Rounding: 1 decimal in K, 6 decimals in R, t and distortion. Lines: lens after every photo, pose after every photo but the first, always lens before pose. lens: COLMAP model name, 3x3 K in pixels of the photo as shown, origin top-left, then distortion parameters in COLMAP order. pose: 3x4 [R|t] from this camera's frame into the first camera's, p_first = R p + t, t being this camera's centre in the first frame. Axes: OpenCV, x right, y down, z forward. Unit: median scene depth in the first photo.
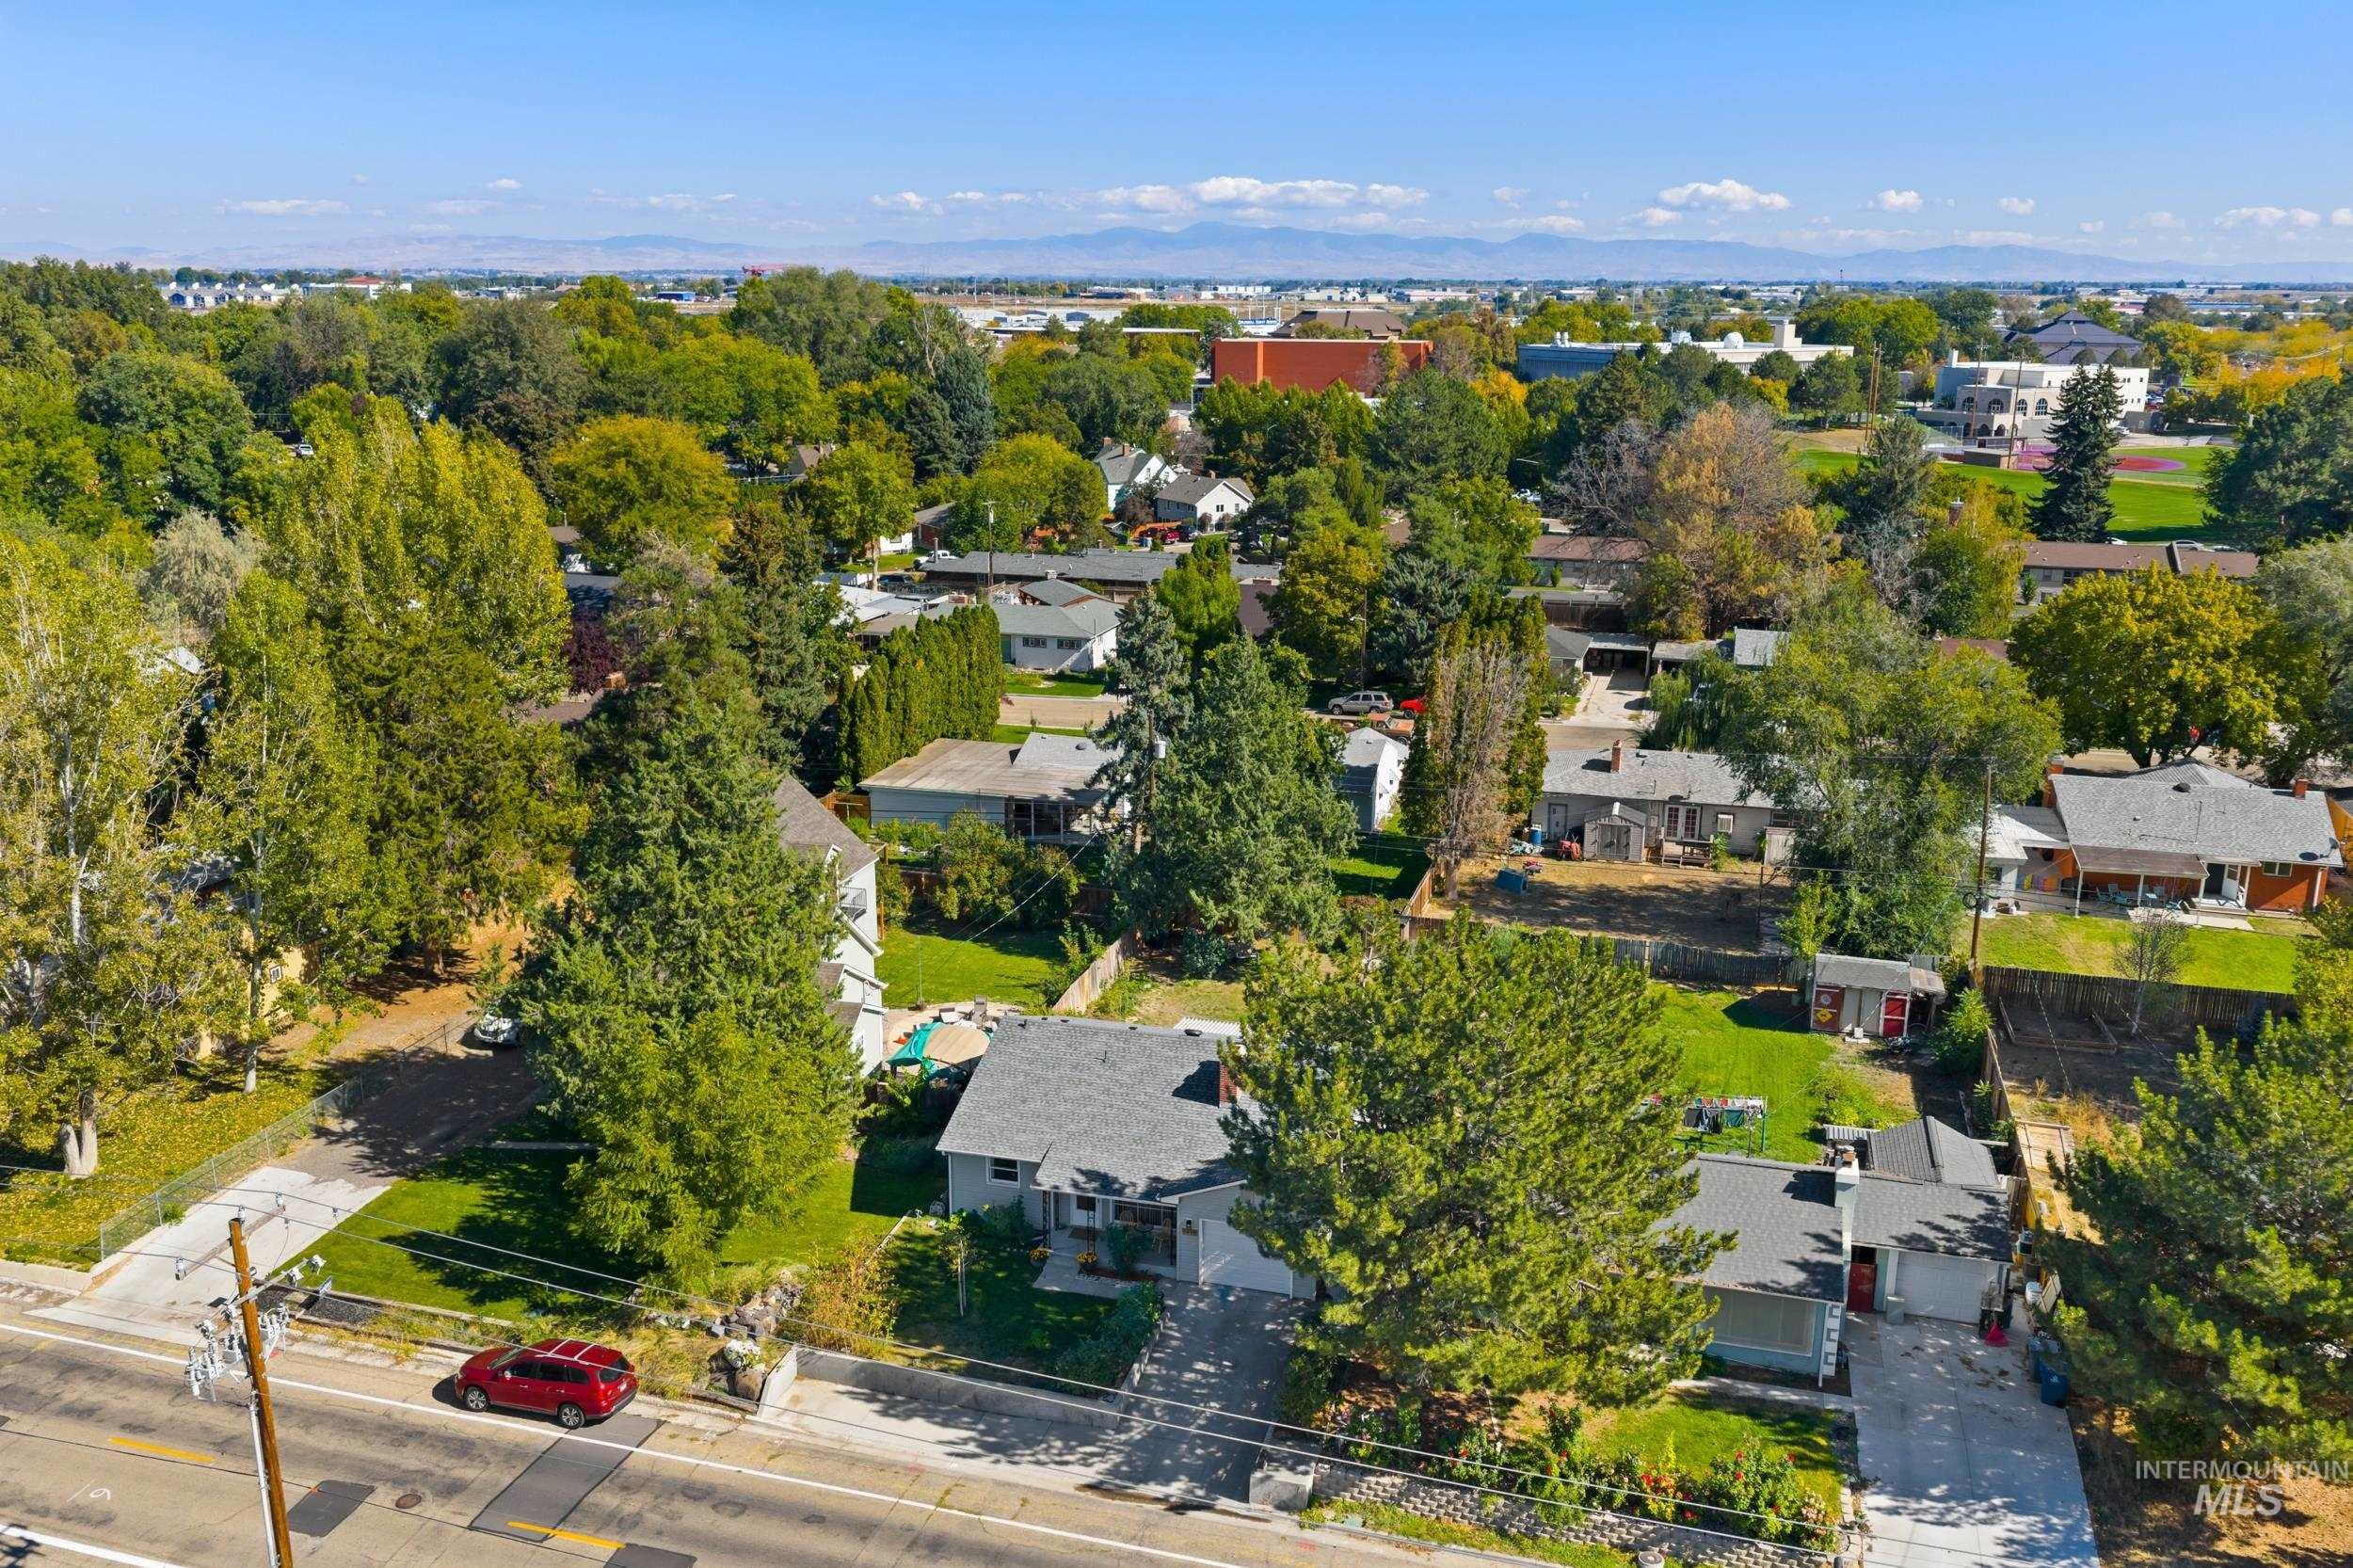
lens RADIAL K [[1950.5, 0, 1180.4], [0, 1950.5, 779.1], [0, 0, 1]] dist [0.025790, -0.045758]
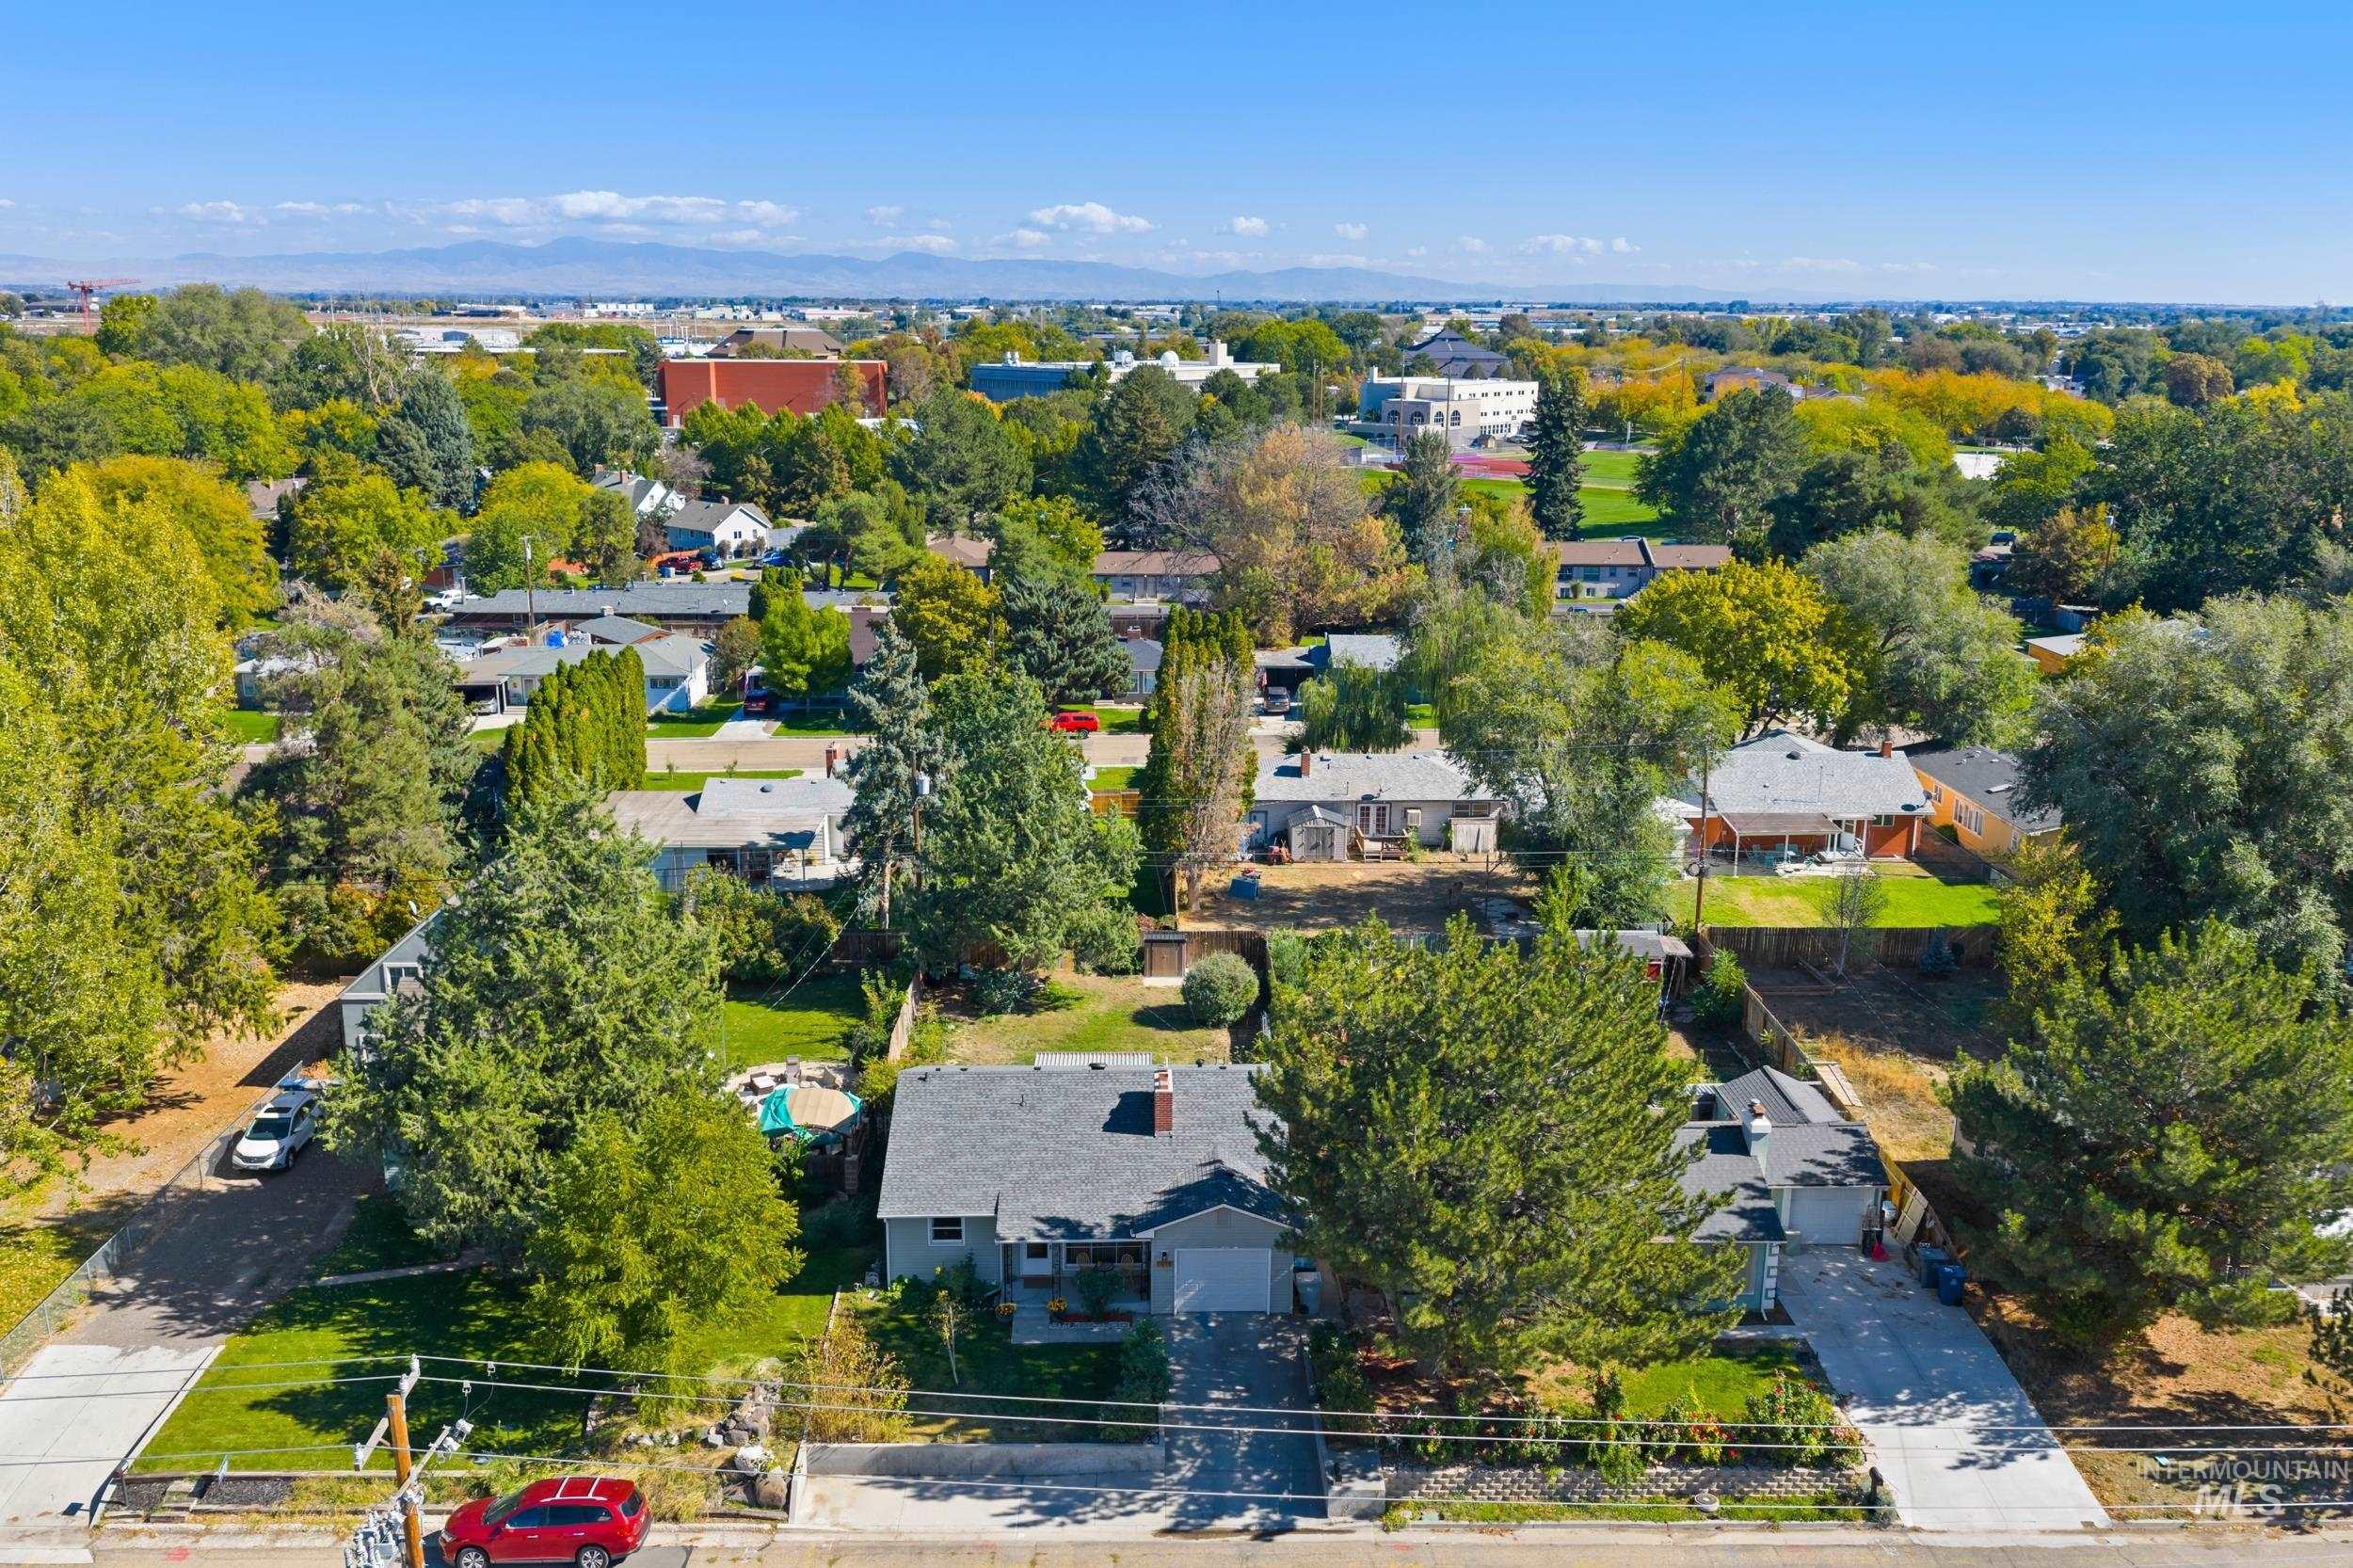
lens RADIAL K [[1950.5, 0, 1180.4], [0, 1950.5, 779.1], [0, 0, 1]] dist [0.025790, -0.045758]
pose [[0.953310, -0.069775, 0.293823, -0.195311], [0.072315, 0.997379, 0.002225, -0.012540], [-0.293209, 0.019126, 0.955857, 0.028840]]
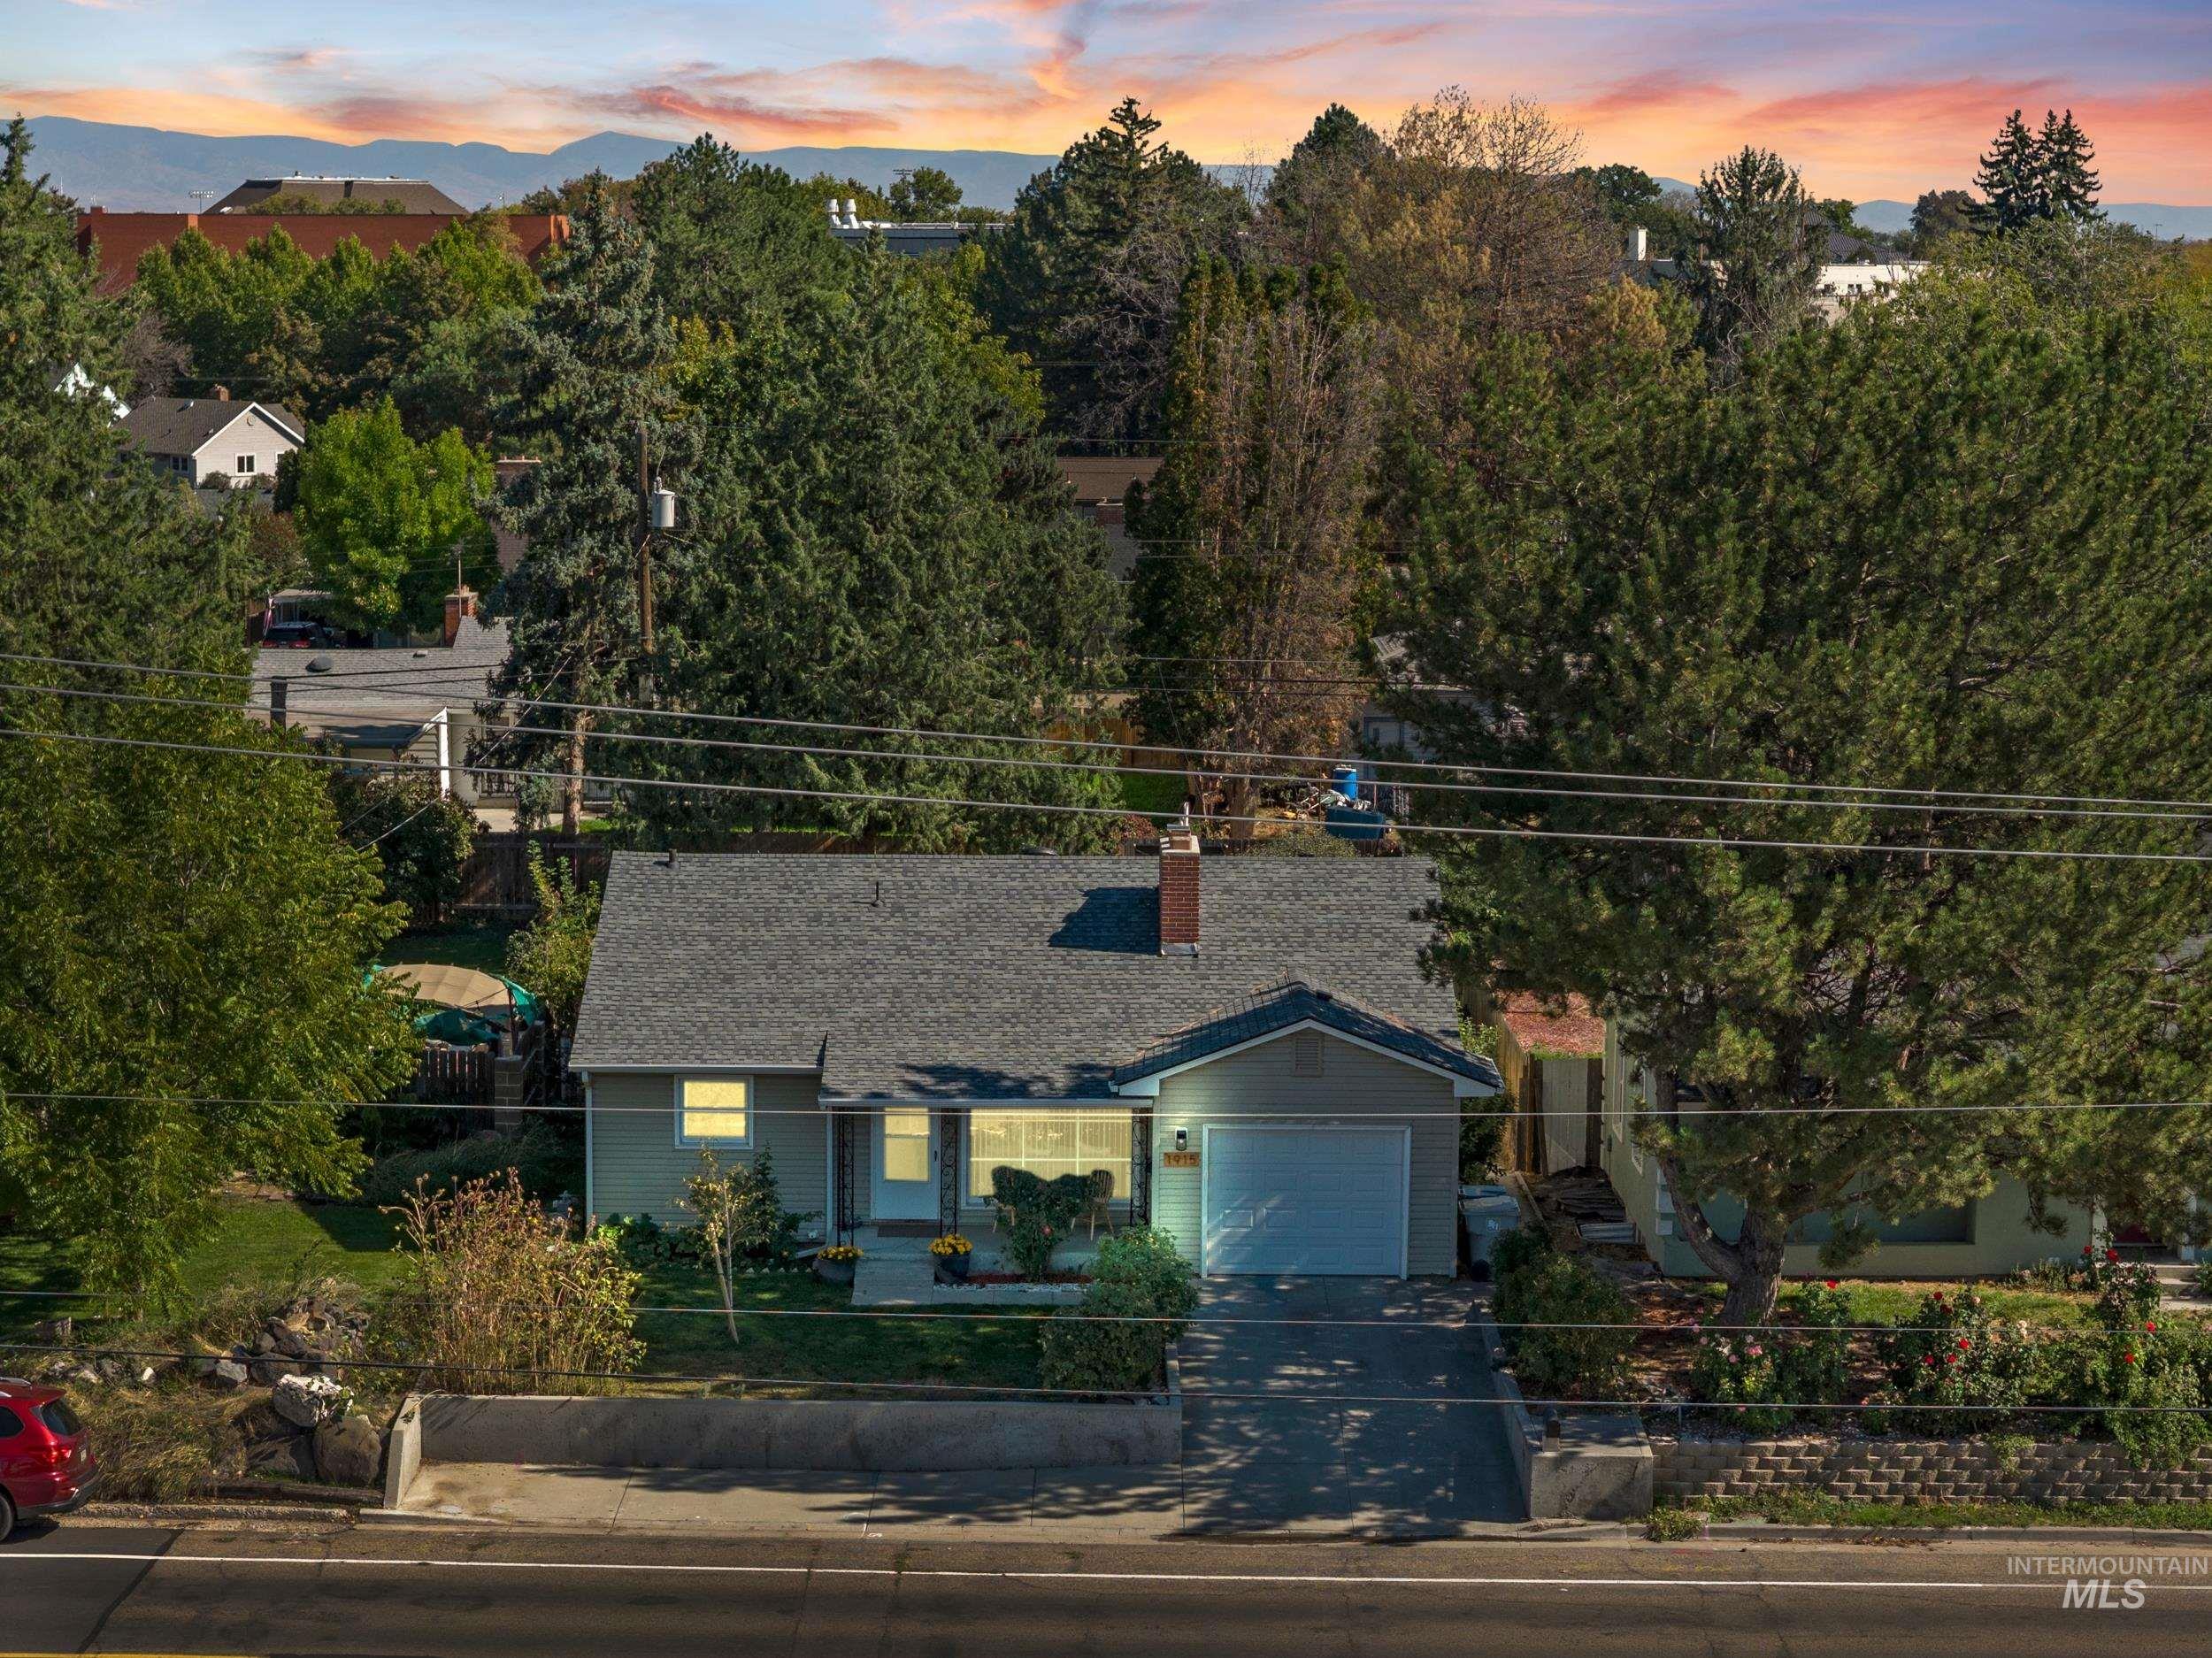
lens RADIAL K [[4442.7, 0, 1053.0], [0, 4442.7, 831.7], [0, 0, 1]] dist [-0.129743, 0.129957]
pose [[0.963369, -0.035477, 0.265822, -0.224483], [0.066067, 0.992058, -0.107031, 0.197246], [-0.259914, 0.120672, 0.958062, -0.010371]]
